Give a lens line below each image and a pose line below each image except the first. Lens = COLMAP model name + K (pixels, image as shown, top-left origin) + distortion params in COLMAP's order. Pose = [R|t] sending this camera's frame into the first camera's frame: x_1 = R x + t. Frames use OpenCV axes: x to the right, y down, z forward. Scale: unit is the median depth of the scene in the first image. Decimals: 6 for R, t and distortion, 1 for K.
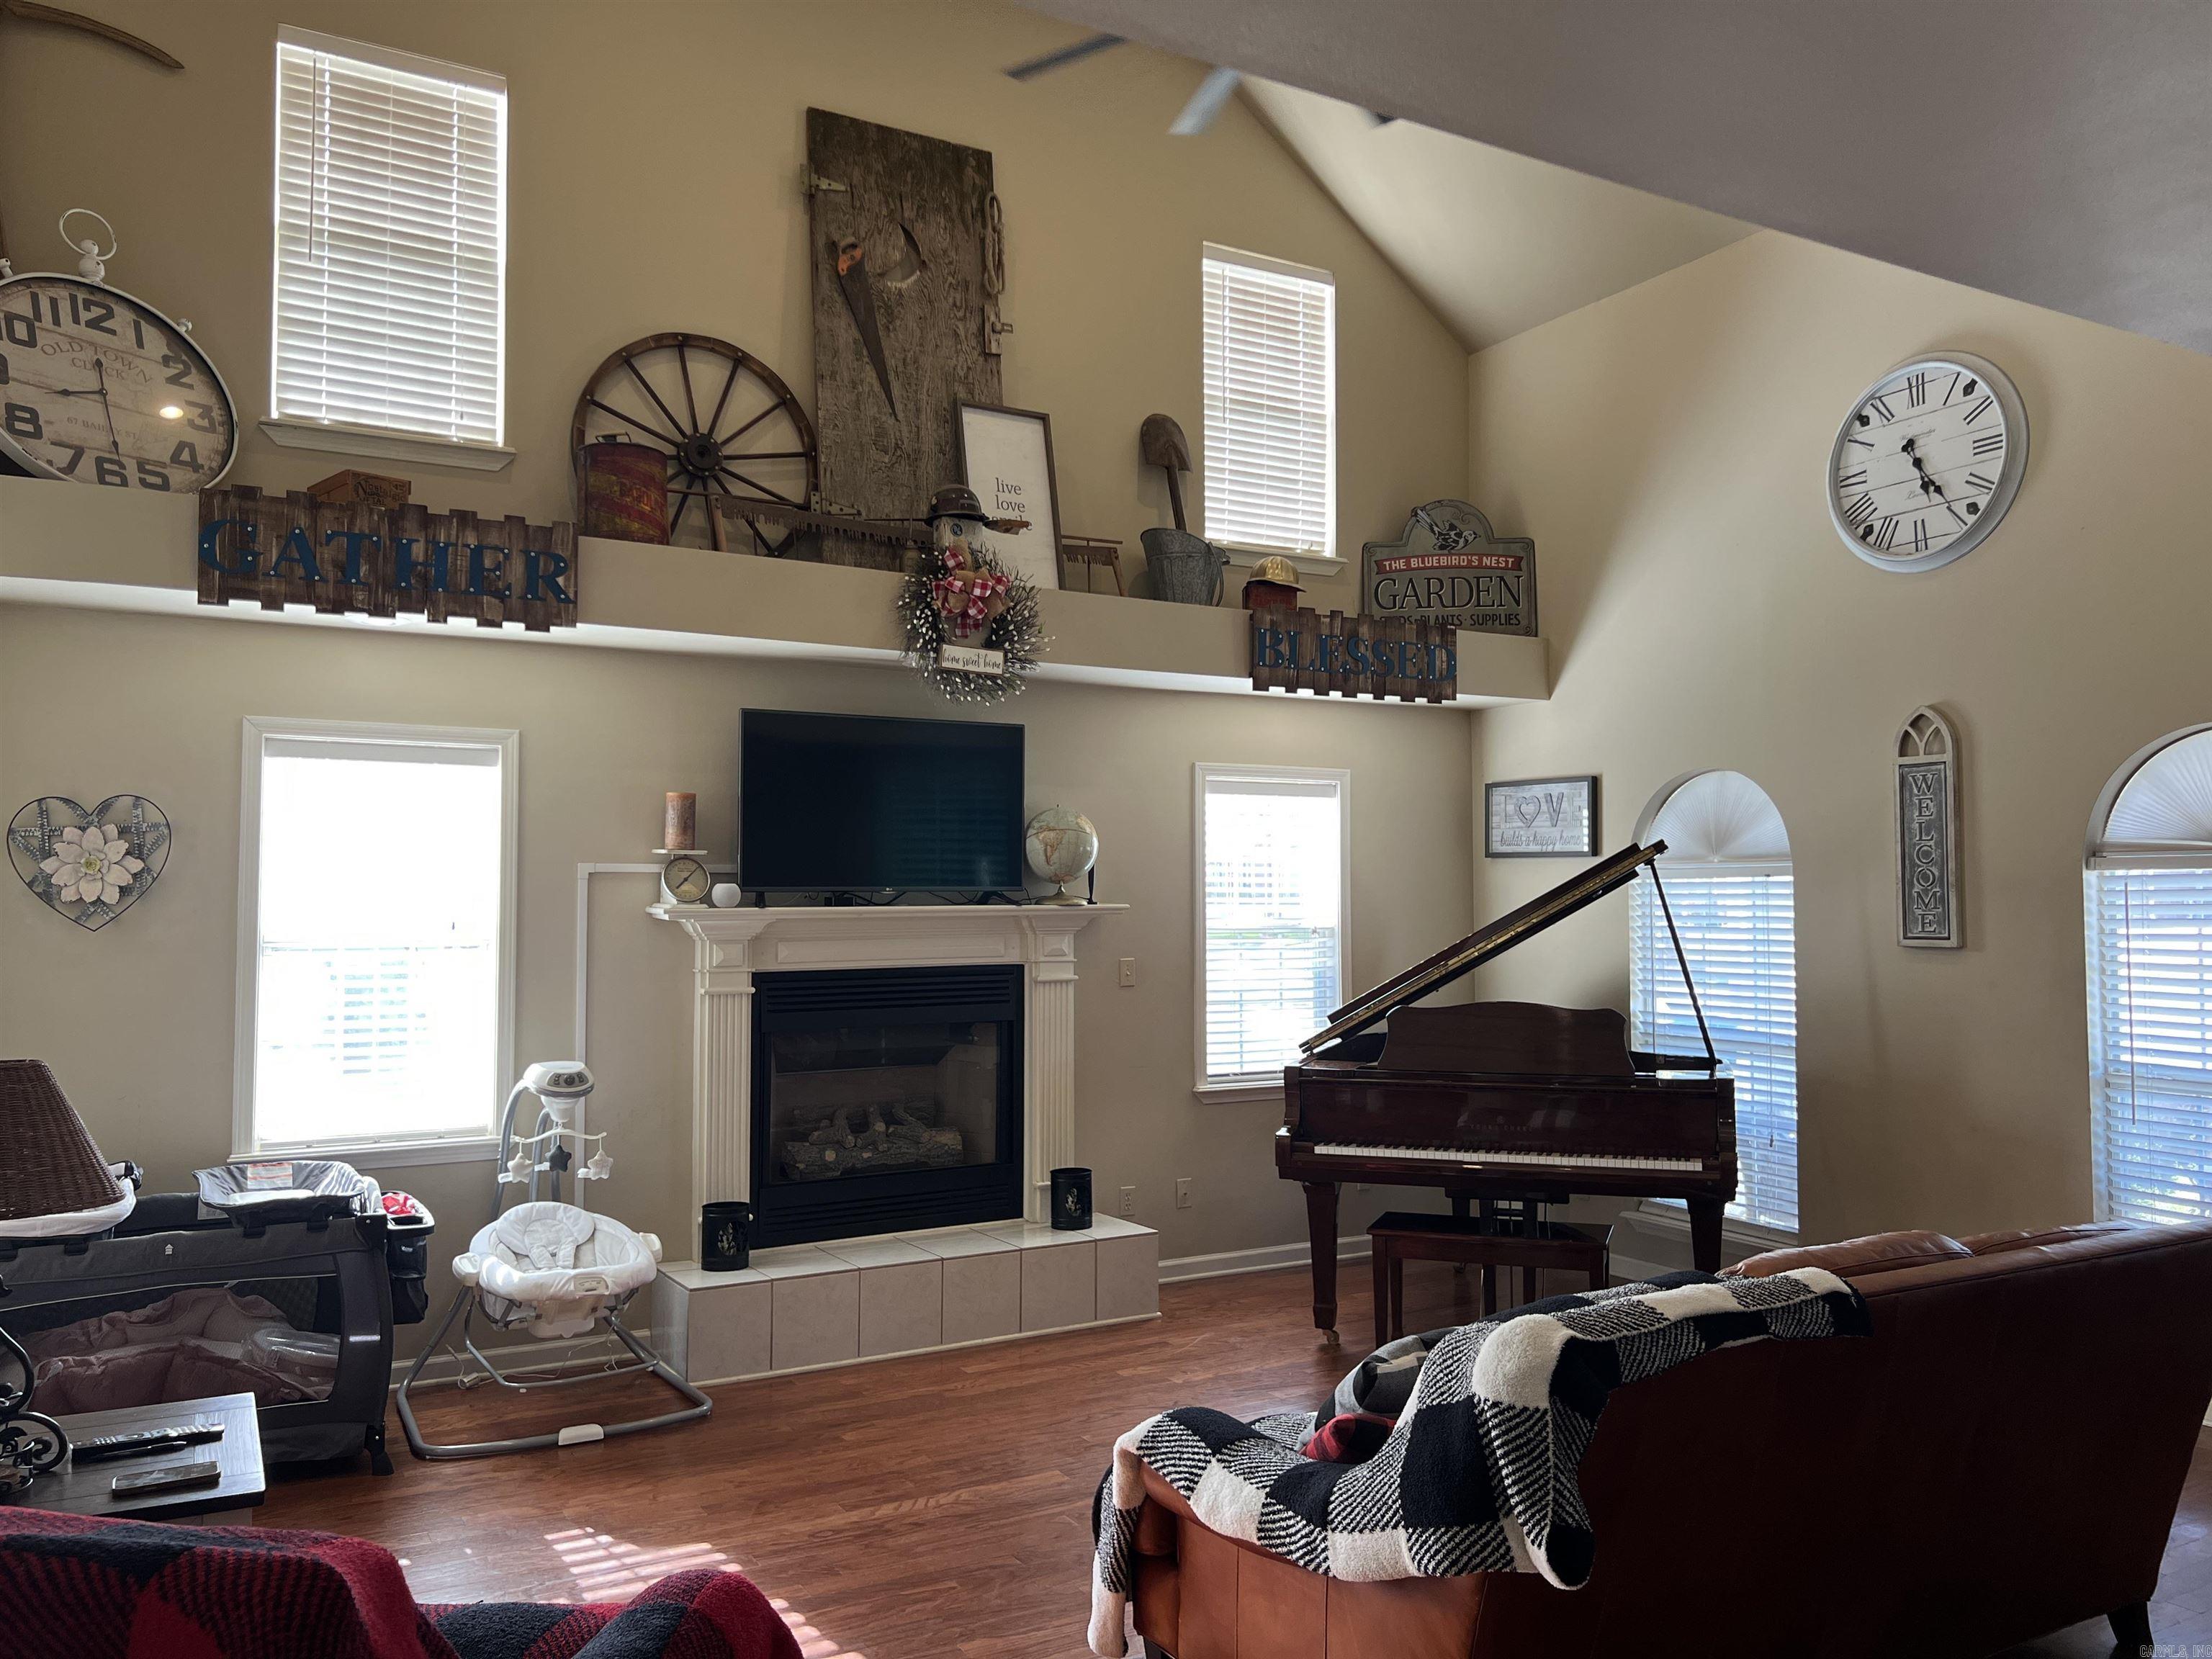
lens RADIAL K [[1658.2, 0, 1114.7], [0, 1658.2, 833.6], [0, 0, 1]] dist [0.065457, -0.075939]
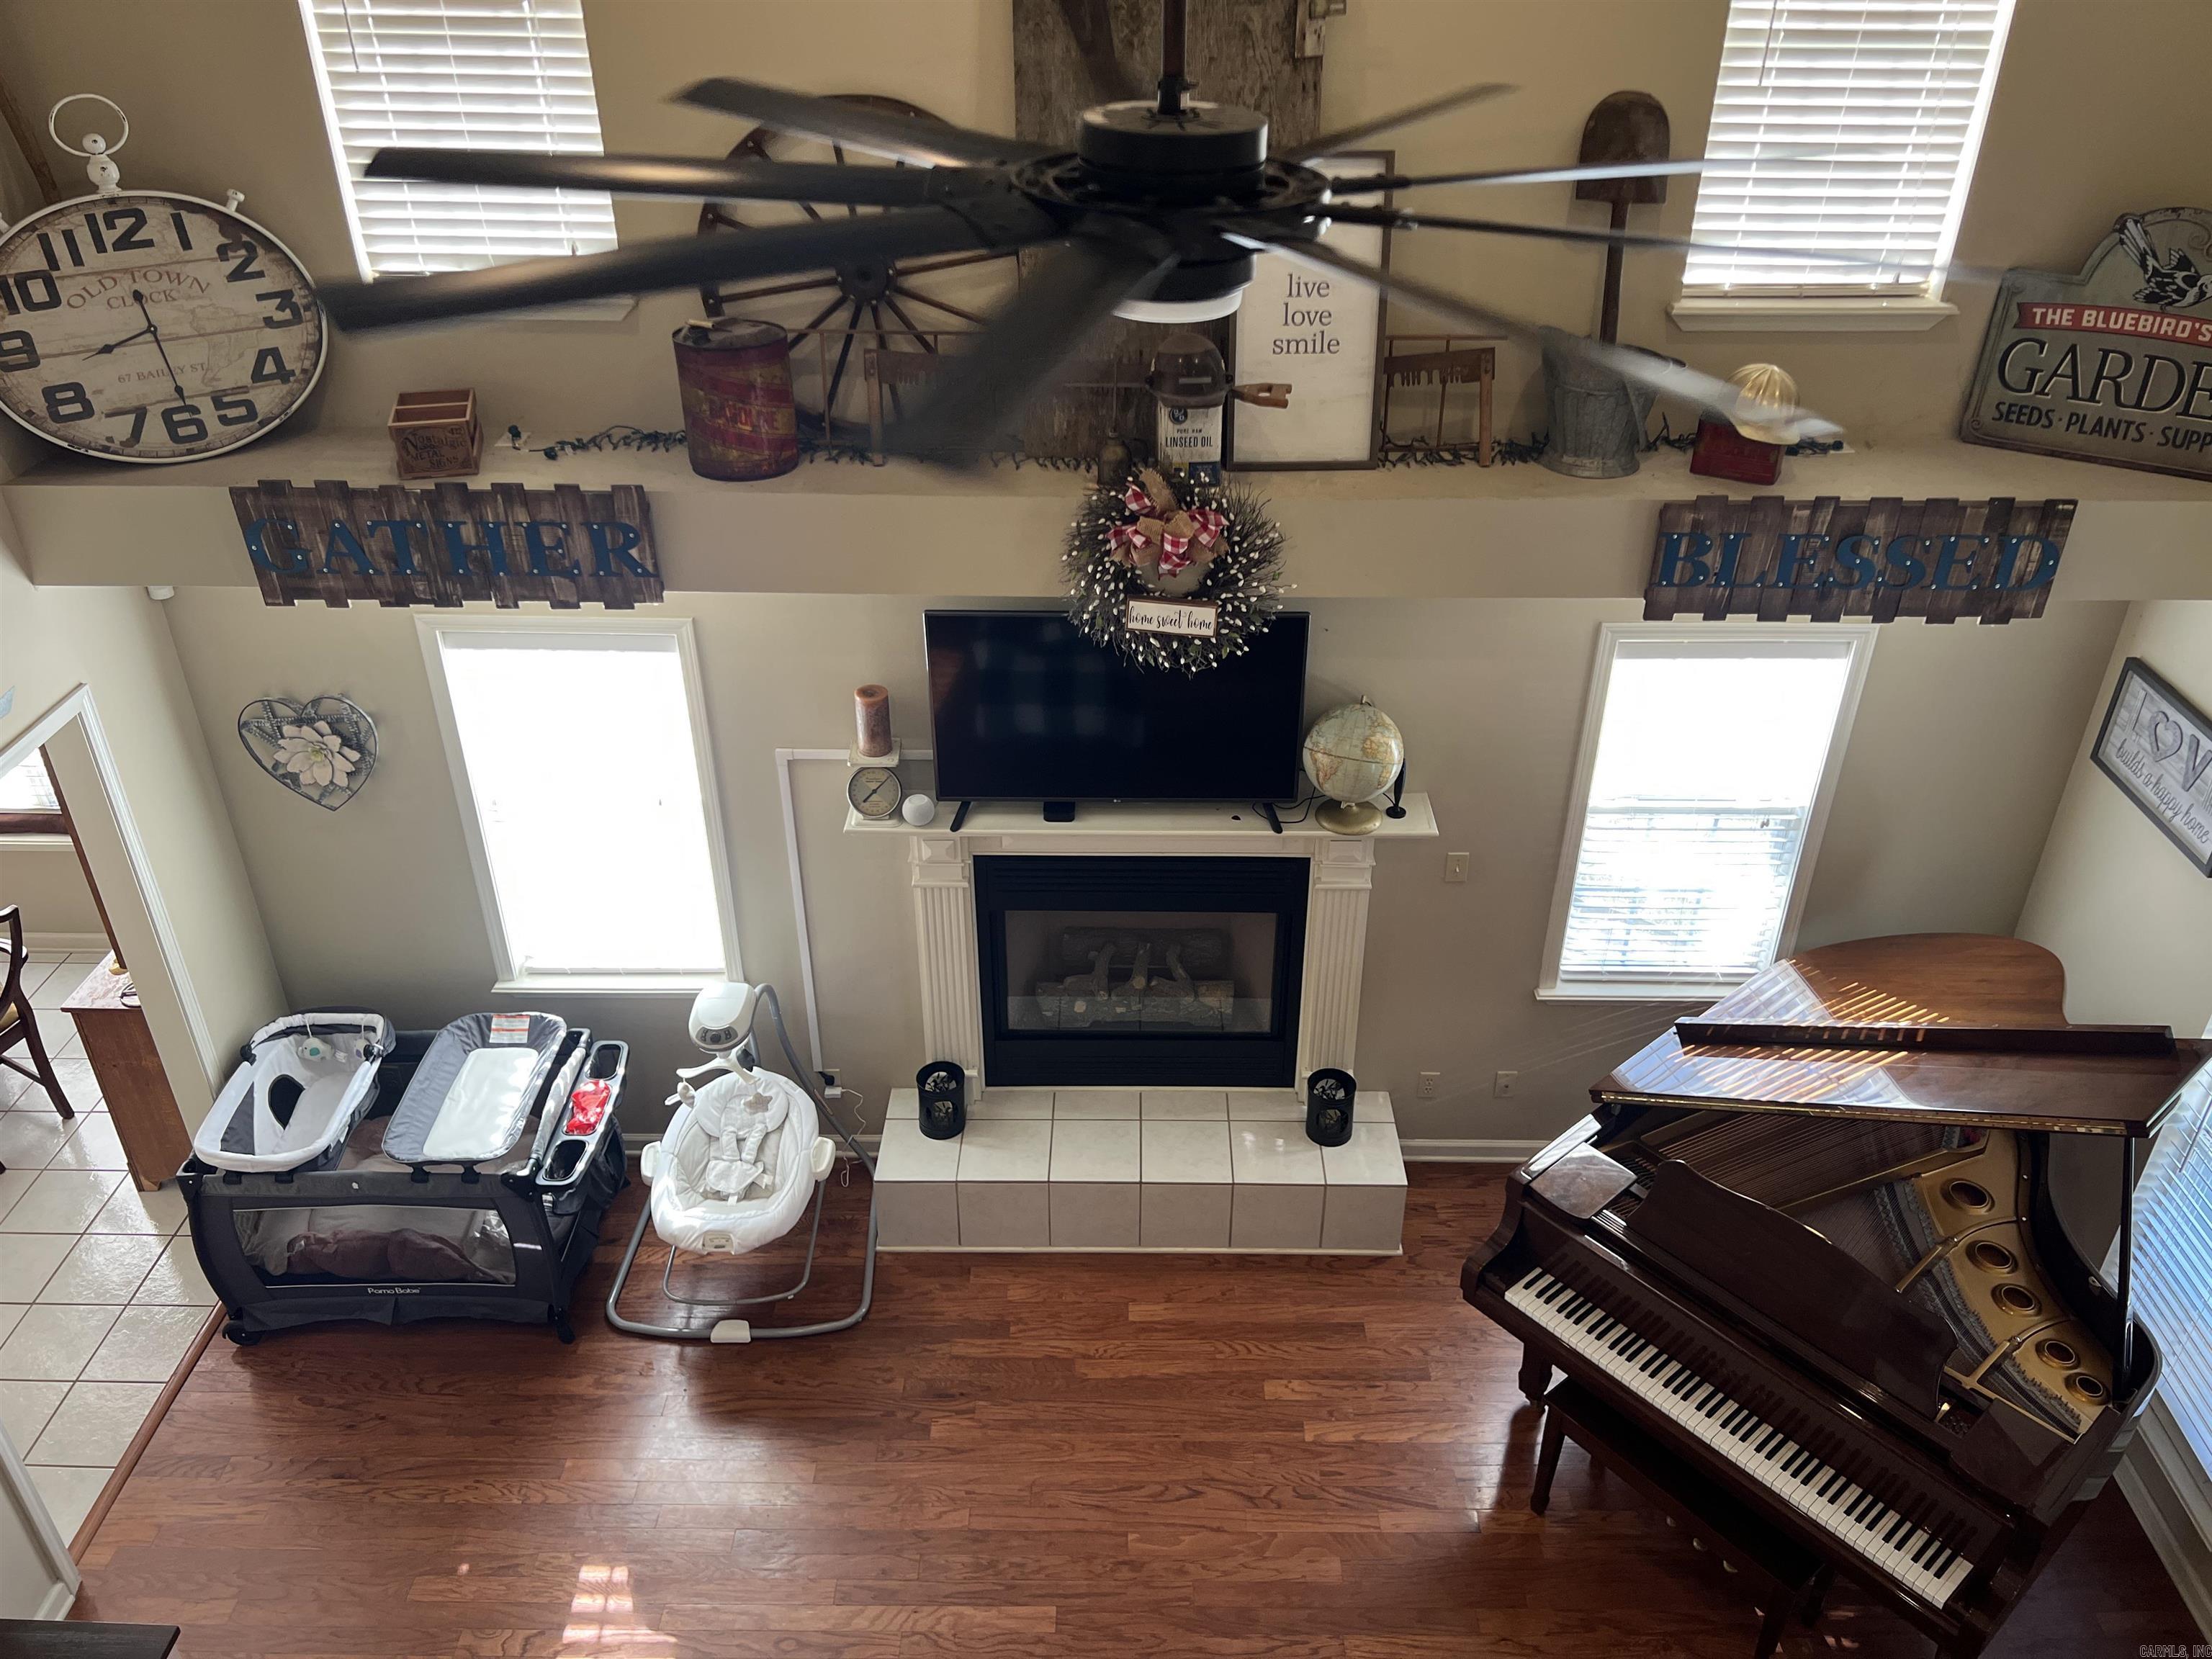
lens RADIAL K [[1658.2, 0, 1136.1], [0, 1658.2, 803.1], [0, 0, 1]] dist [0.065457, -0.075939]
pose [[0.866931, 0.266383, -0.421273, 0.235132], [0.010524, 0.835232, 0.549798, -0.445087], [0.498318, -0.481070, 0.721285, 0.418973]]
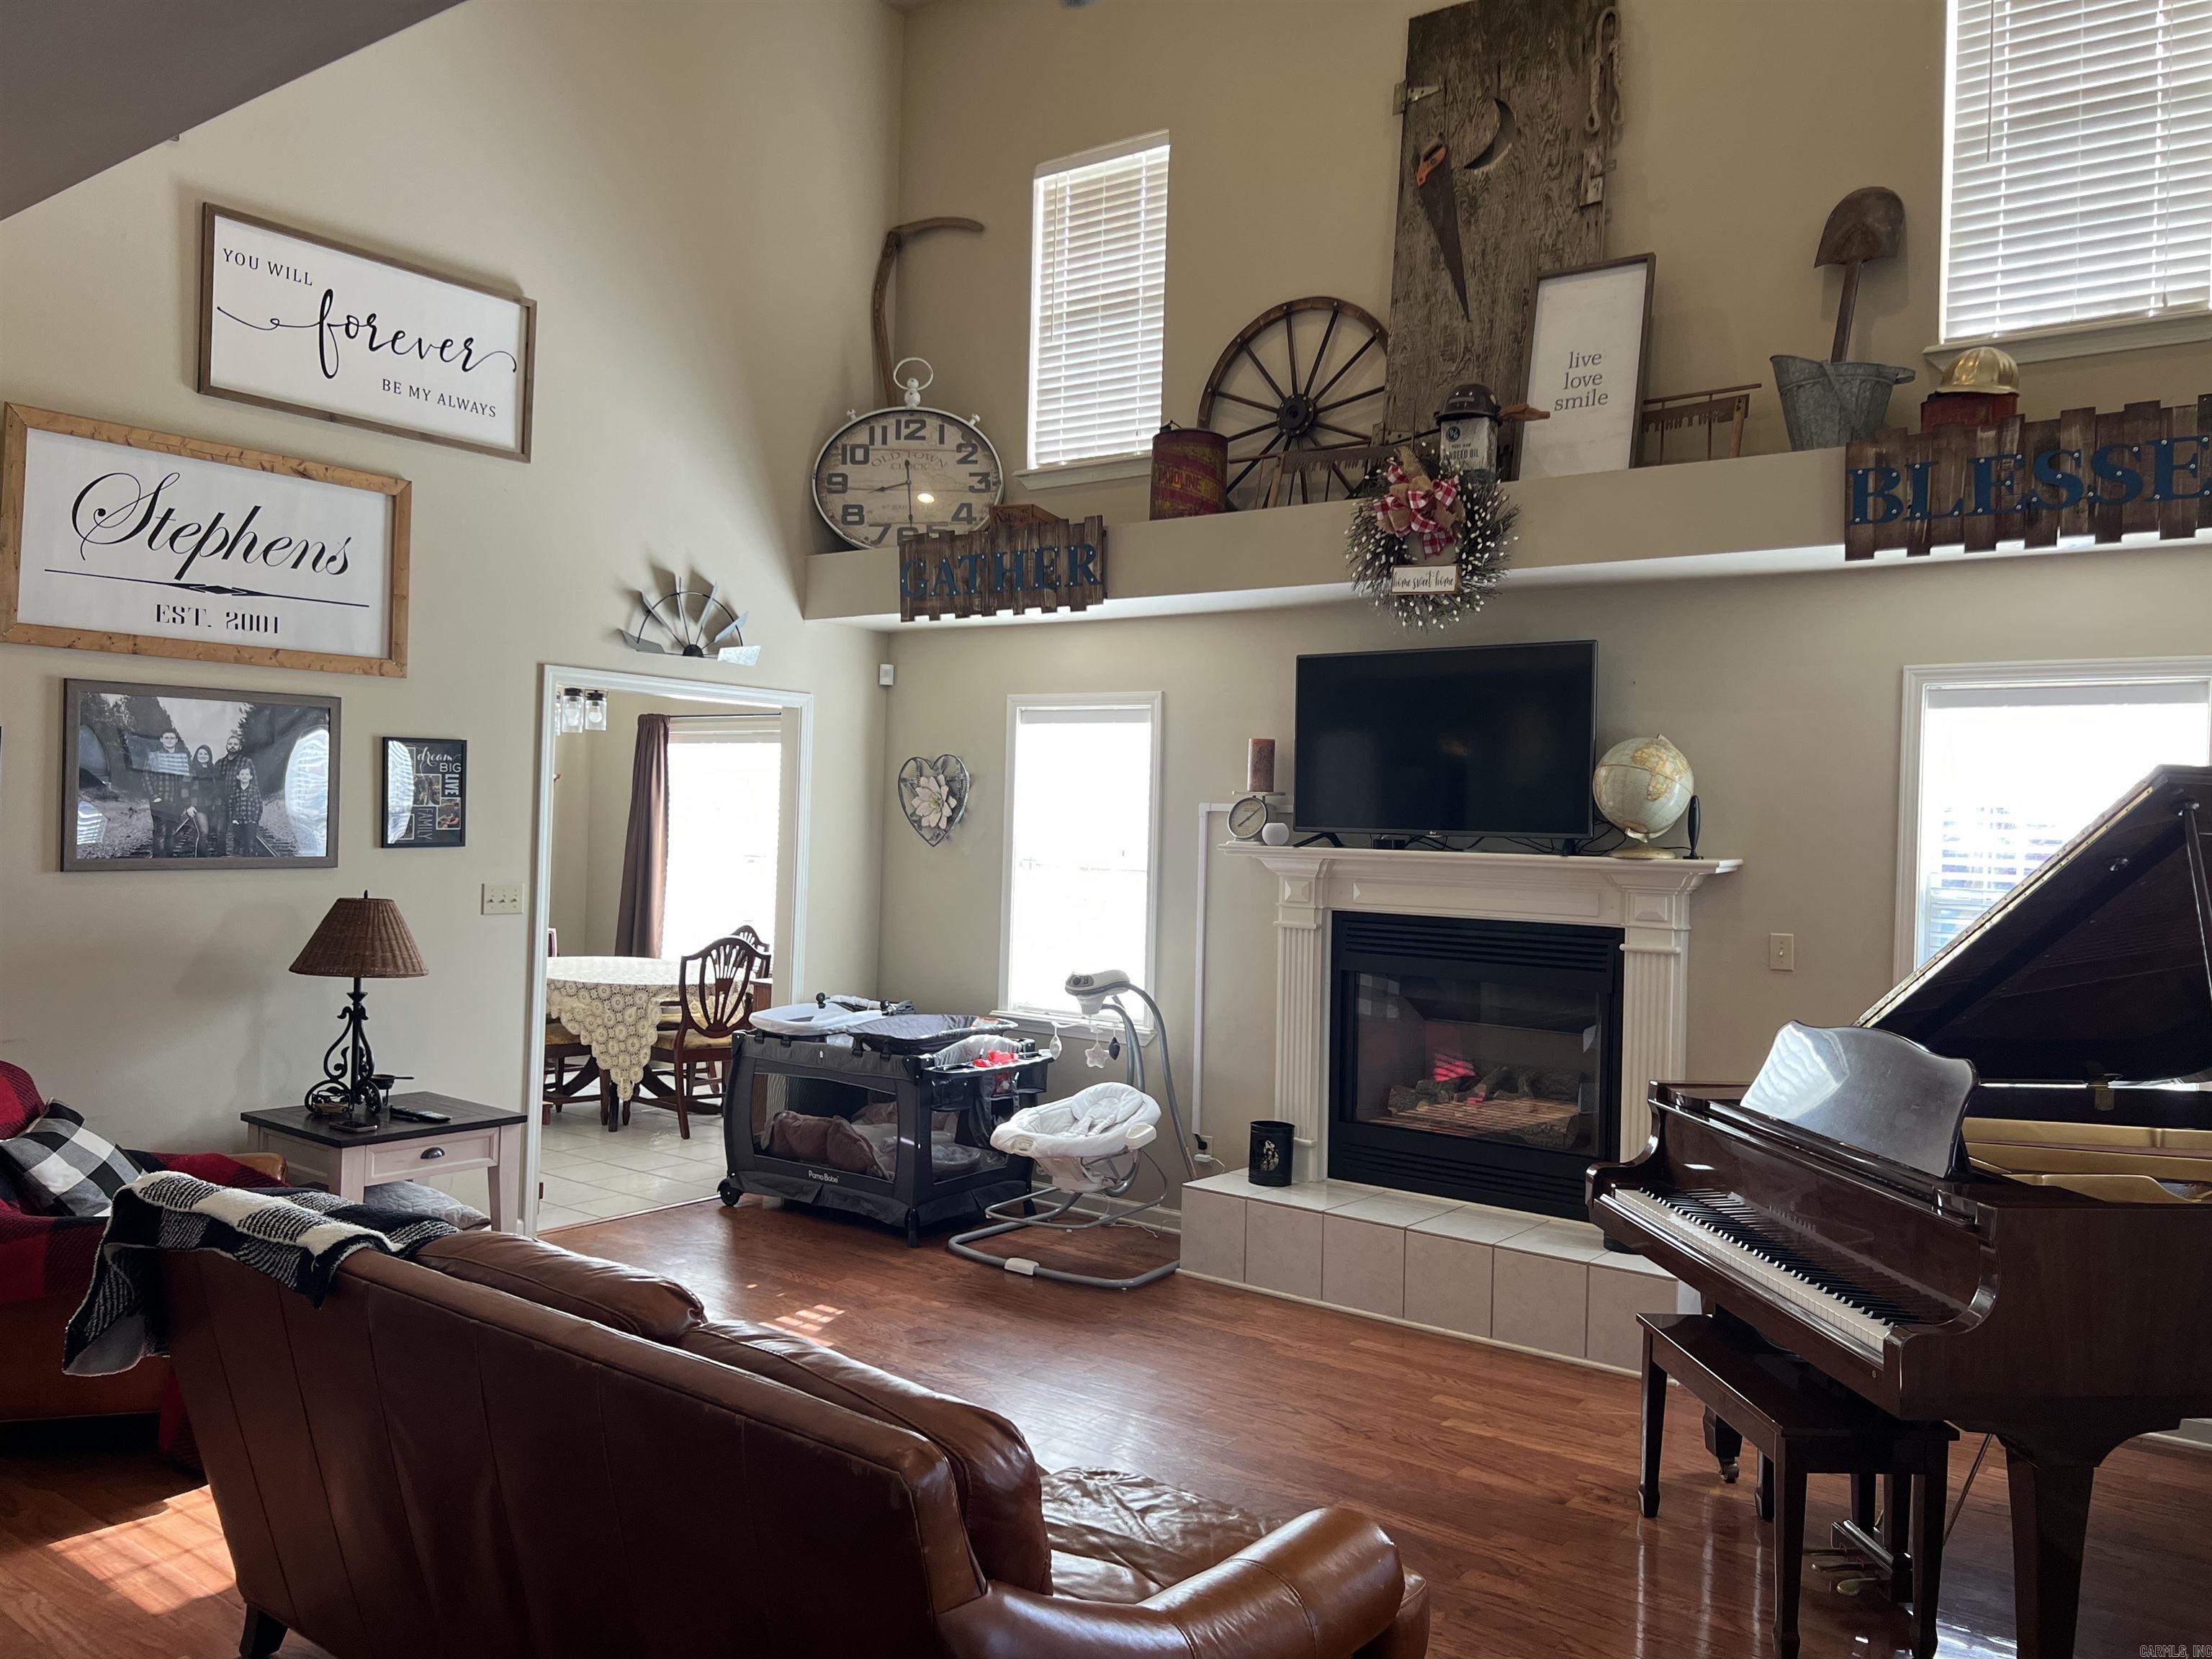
lens RADIAL K [[1658.2, 0, 1145.3], [0, 1658.2, 830.4], [0, 0, 1]] dist [0.065457, -0.075939]
pose [[0.410135, 0.017096, -0.911865, 0.683925], [0.011457, 0.999649, 0.023895, 0.008359], [0.911953, -0.020248, 0.409795, 0.487684]]
